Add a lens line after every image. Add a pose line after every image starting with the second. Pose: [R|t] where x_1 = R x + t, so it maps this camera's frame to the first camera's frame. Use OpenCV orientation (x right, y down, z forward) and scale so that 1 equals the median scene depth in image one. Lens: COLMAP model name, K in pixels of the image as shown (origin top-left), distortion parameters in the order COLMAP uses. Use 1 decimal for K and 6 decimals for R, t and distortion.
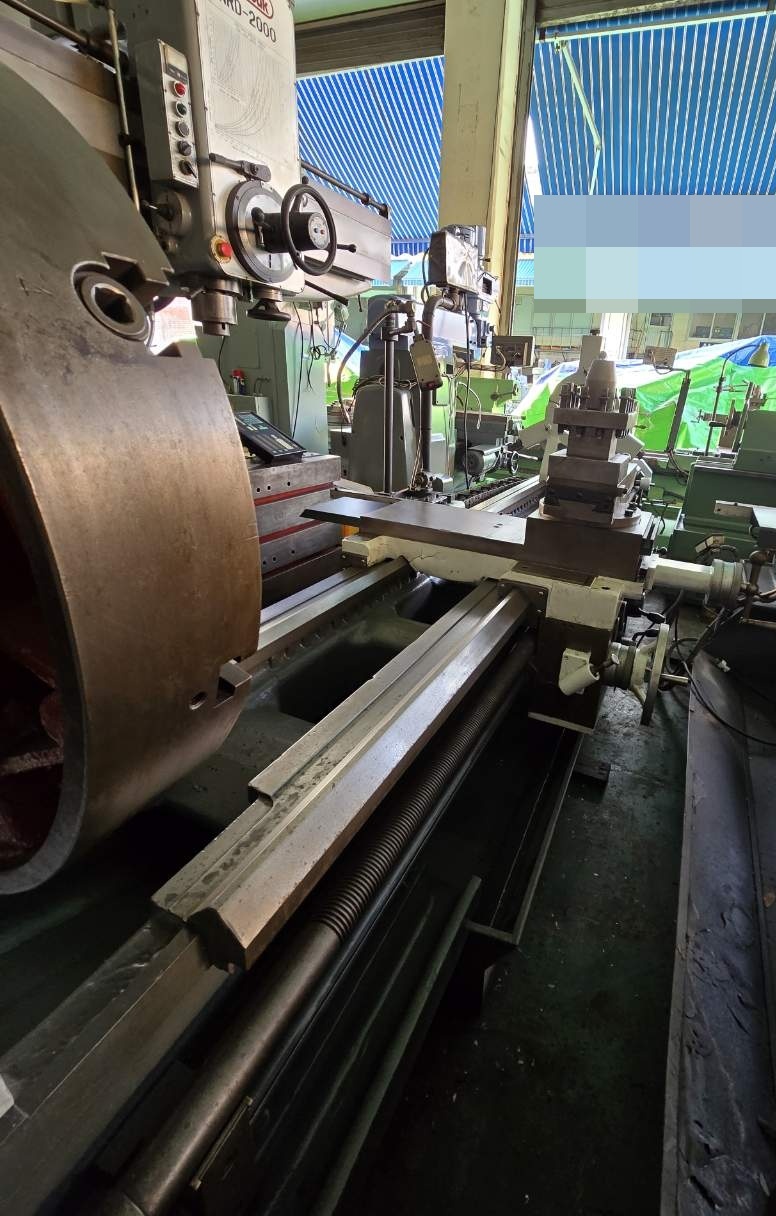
lens RADIAL K [[545.6, 0, 460.7], [0, 545.6, 602.5], [0, 0, 1]] dist [-0.002733, -0.000348]
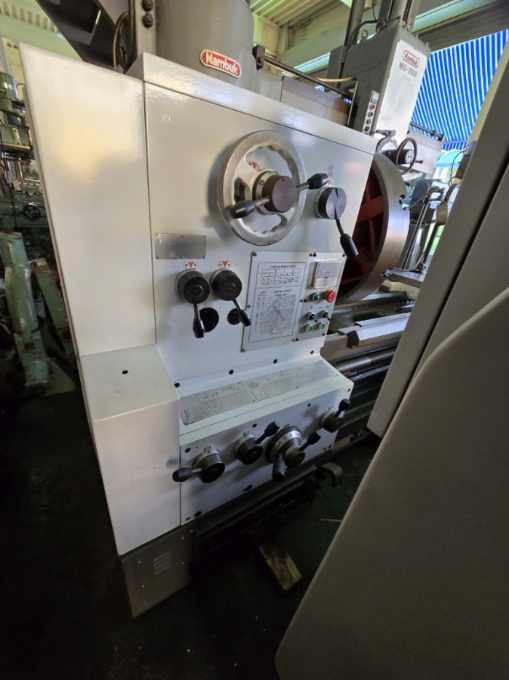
lens RADIAL K [[275.0, 0, 252.7], [0, 275.0, 346.7], [0, 0, 1]] dist [-0.003012, -0.000101]
pose [[0.821124, 0.294434, -0.488941, 0.016495], [-0.270507, 0.955101, 0.120861, 0.230996], [0.502574, 0.033021, 0.863903, -0.518857]]
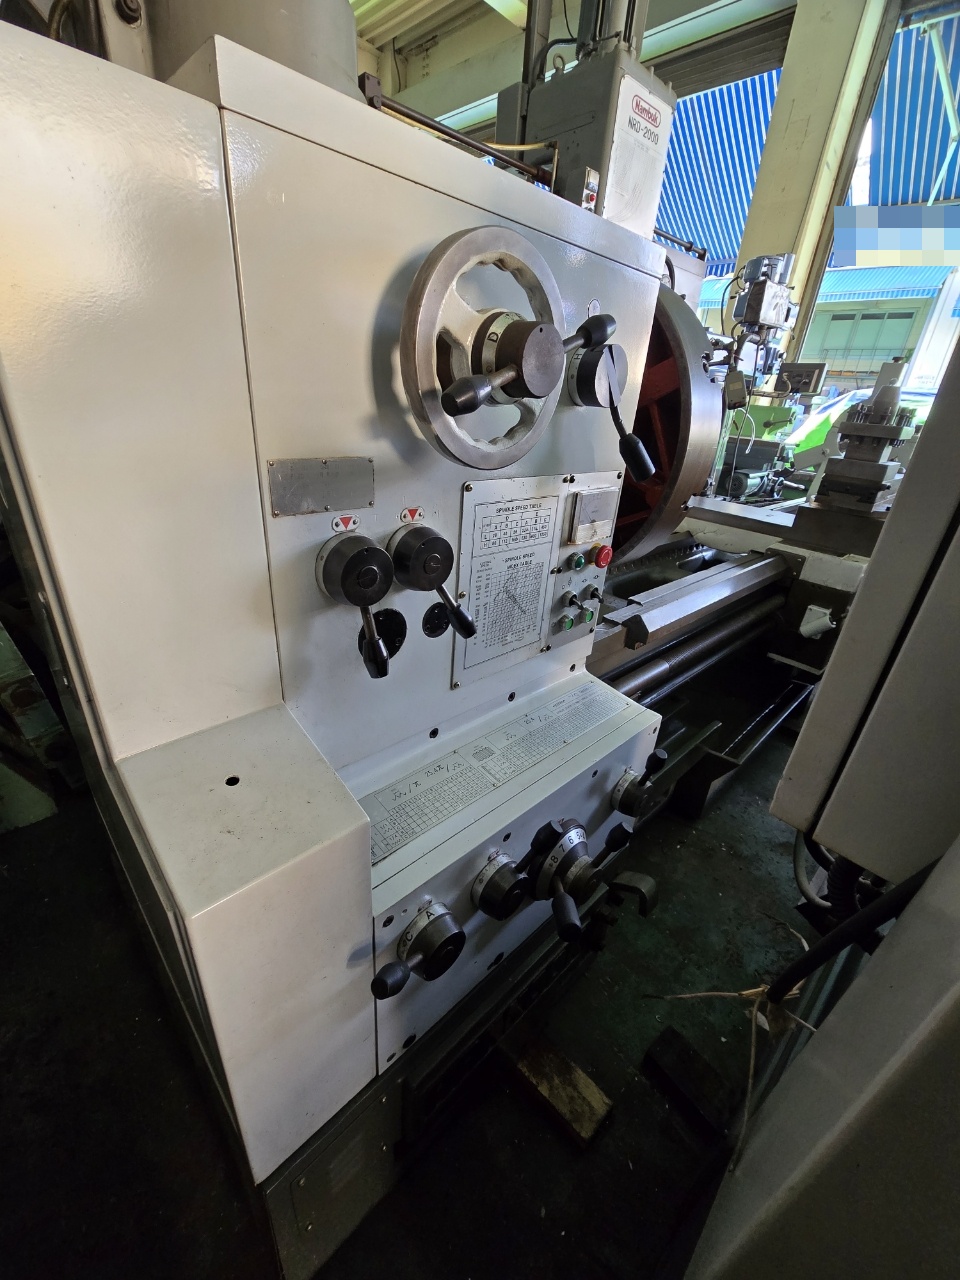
lens RADIAL K [[517.6, 0, 476.7], [0, 517.6, 652.6], [0, 0, 1]] dist [-0.003012, -0.000101]
pose [[0.917841, 0.180462, -0.353556, -0.096319], [-0.160535, 0.983349, 0.085168, 0.231995], [0.363038, -0.021412, 0.931528, -0.512909]]
